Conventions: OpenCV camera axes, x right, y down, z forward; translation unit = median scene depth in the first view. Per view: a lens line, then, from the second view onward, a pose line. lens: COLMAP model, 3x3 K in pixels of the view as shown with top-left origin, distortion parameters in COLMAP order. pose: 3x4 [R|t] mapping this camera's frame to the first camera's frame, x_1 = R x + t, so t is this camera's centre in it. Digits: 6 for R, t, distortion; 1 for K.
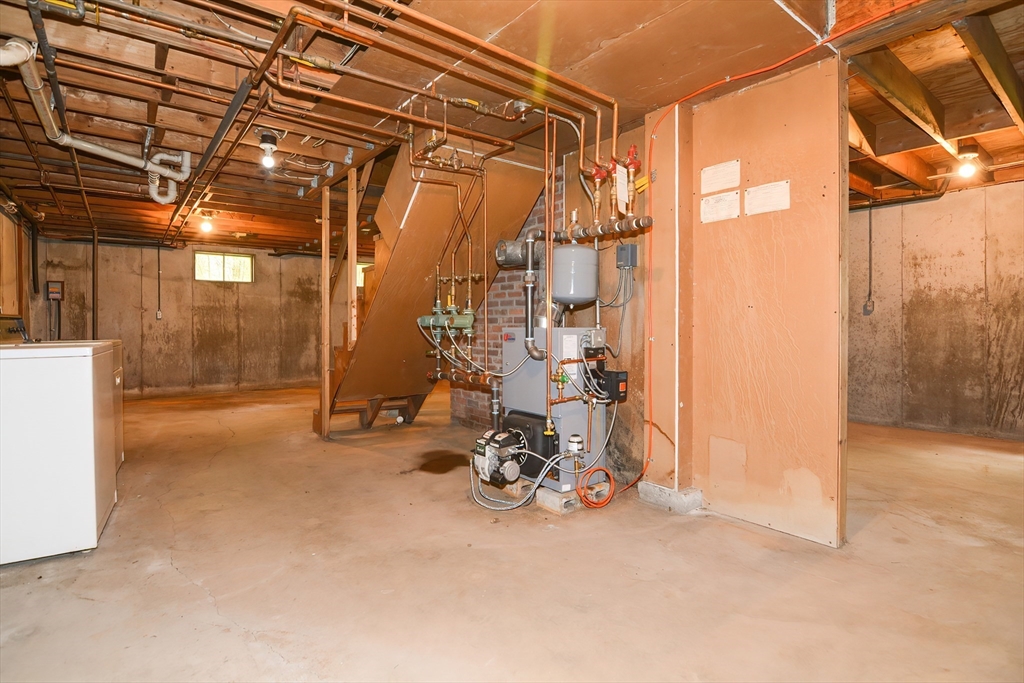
lens RADIAL K [[493.5, 0, 521.5], [0, 493.5, 332.4], [0, 0, 1]] dist [0.005752, -0.000143]
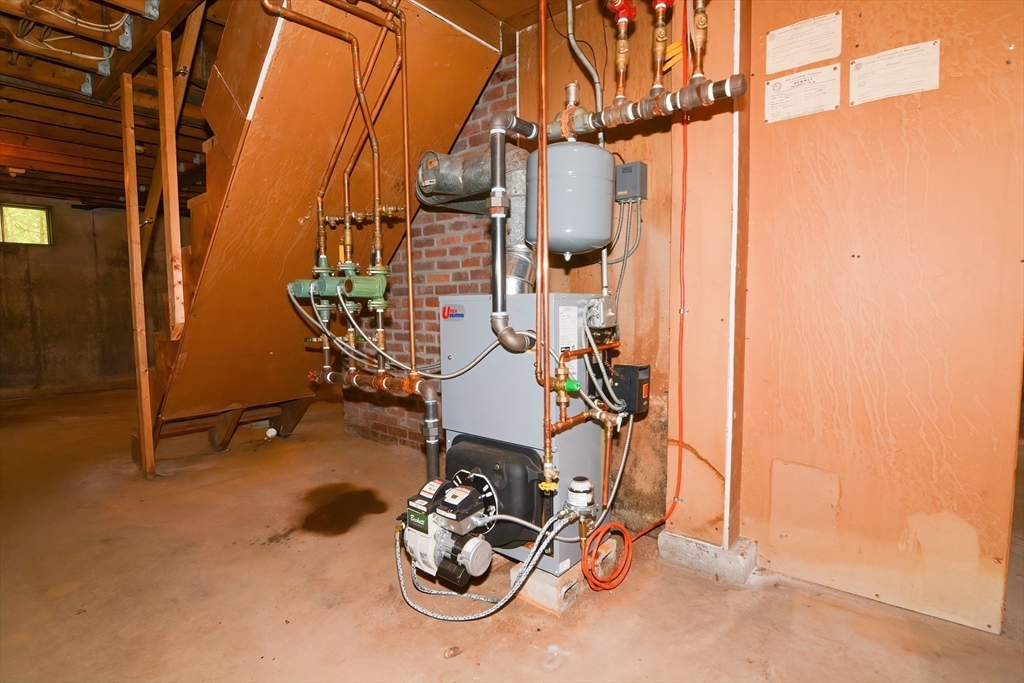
lens RADIAL K [[509.2, 0, 506.3], [0, 509.2, 345.3], [0, 0, 1]] dist [-0.014658, -0.001786]
pose [[0.983181, -0.026005, 0.180774, -0.075053], [0.013926, 0.997604, 0.067769, 0.009175], [-0.182103, -0.064111, 0.981187, 0.406816]]
